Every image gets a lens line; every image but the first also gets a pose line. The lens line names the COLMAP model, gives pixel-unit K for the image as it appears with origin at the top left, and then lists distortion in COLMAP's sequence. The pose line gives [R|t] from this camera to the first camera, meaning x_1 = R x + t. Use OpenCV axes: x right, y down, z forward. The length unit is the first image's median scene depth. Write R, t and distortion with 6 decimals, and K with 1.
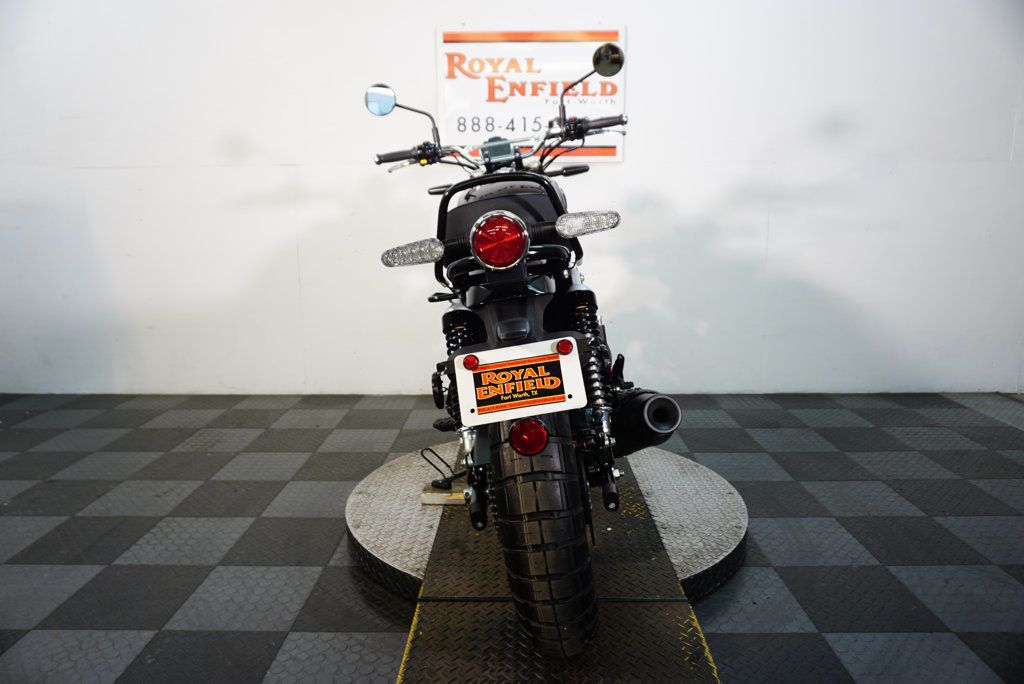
lens RADIAL K [[697.2, 0, 515.8], [0, 697.2, 344.2], [0, 0, 1]] dist [-0.049338, 0.019865]
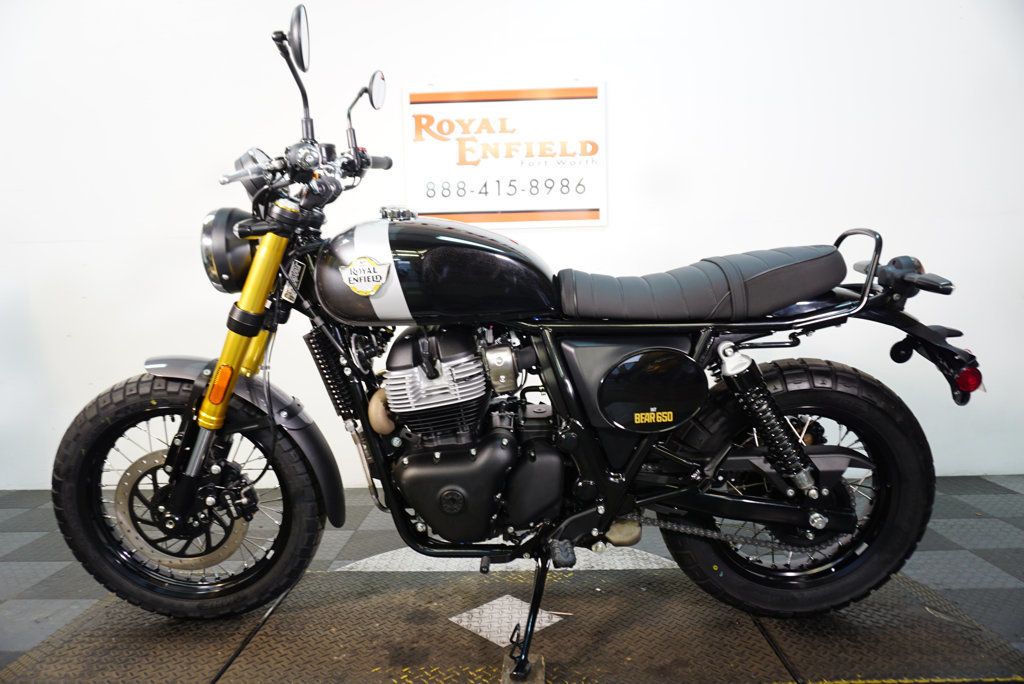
lens RADIAL K [[697.2, 0, 509.5], [0, 697.2, 340.3], [0, 0, 1]] dist [-0.049338, 0.019865]
pose [[0.999597, -0.018049, -0.021891, 0.049030], [0.015196, 0.992146, -0.124156, -0.001847], [0.023960, 0.123773, 0.992021, 0.125073]]
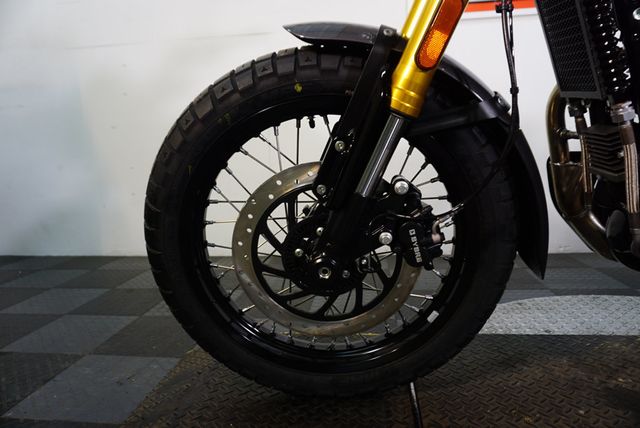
lens RADIAL K [[435.7, 0, 306.6], [0, 435.7, 216.1], [0, 0, 1]] dist [-0.049338, 0.019865]
pose [[0.990345, -0.016921, -0.137591, -0.190450], [0.011732, 0.999192, -0.038437, 0.045626], [0.138130, 0.036452, 0.989743, 0.420719]]
